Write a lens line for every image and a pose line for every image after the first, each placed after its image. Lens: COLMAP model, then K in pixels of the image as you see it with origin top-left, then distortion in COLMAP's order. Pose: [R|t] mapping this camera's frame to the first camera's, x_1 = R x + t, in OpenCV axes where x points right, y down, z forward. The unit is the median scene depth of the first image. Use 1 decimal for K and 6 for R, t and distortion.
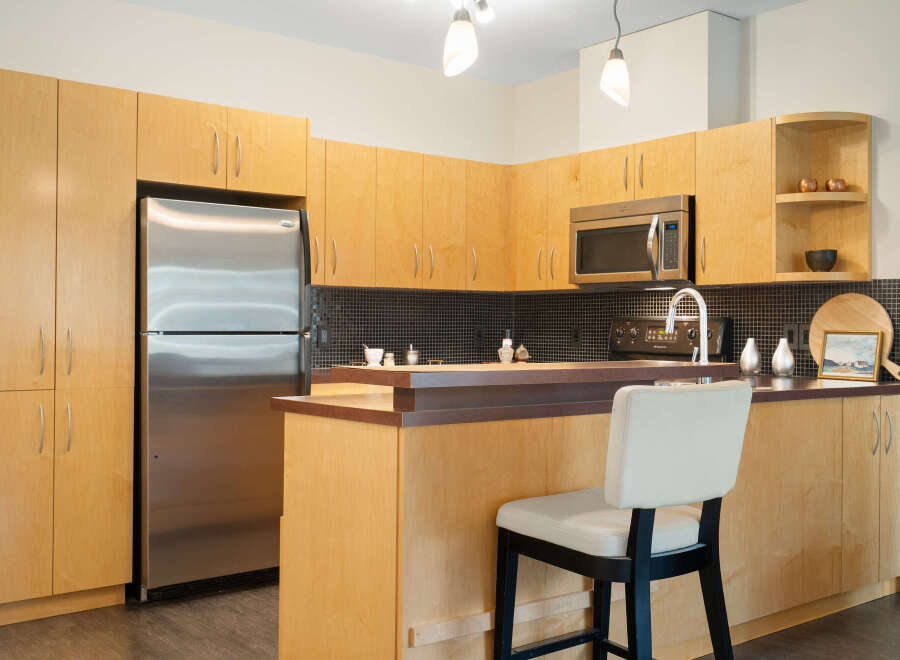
lens RADIAL K [[972.6, 0, 450.0], [0, 972.6, 330.0], [0, 0, 1]] dist [0.006604, 0.010674]
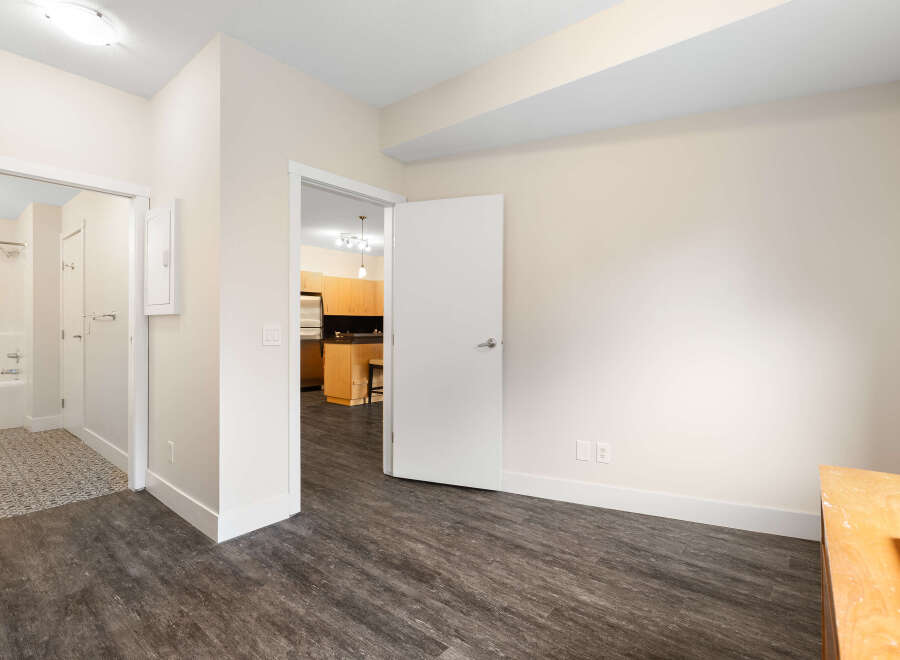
lens RADIAL K [[437.9, 0, 450.0], [0, 437.9, 330.0], [0, 0, 1]] dist [-0.001147, -0.000074]
pose [[0.977143, -0.001794, 0.212575, -0.017329], [0.000514, 0.999981, 0.006074, 0.004118], [-0.212582, -0.005826, 0.977126, -0.842733]]
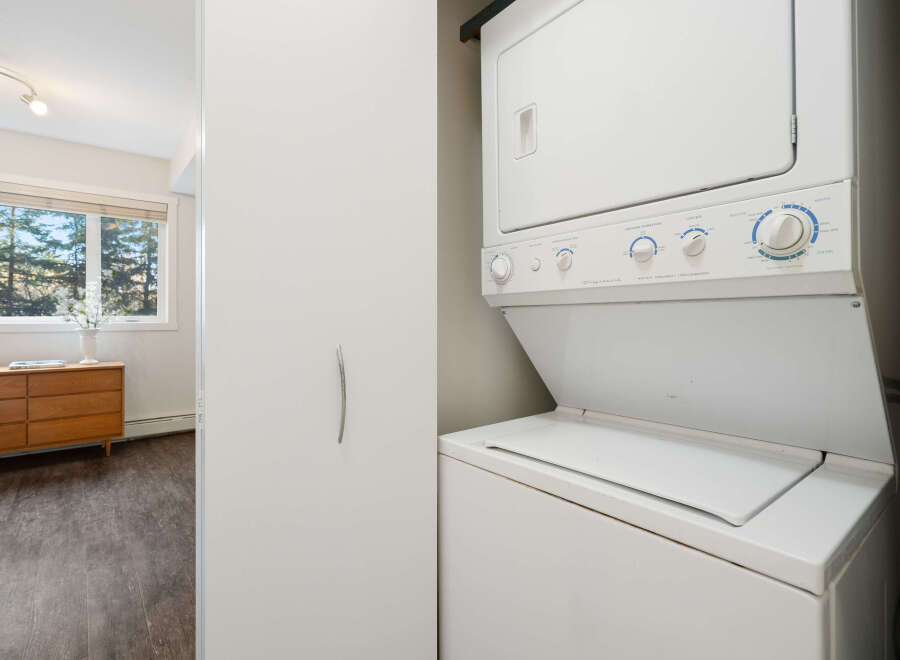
lens RADIAL K [[457.7, 0, 450.9], [0, 457.7, 316.4], [0, 0, 1]] dist [0.000876, 0.000832]
pose [[-0.999976, -0.006491, -0.002572, -0.533172], [-0.006483, 0.999974, -0.003035, -0.001541], [0.002591, -0.003018, -0.999992, 0.053347]]
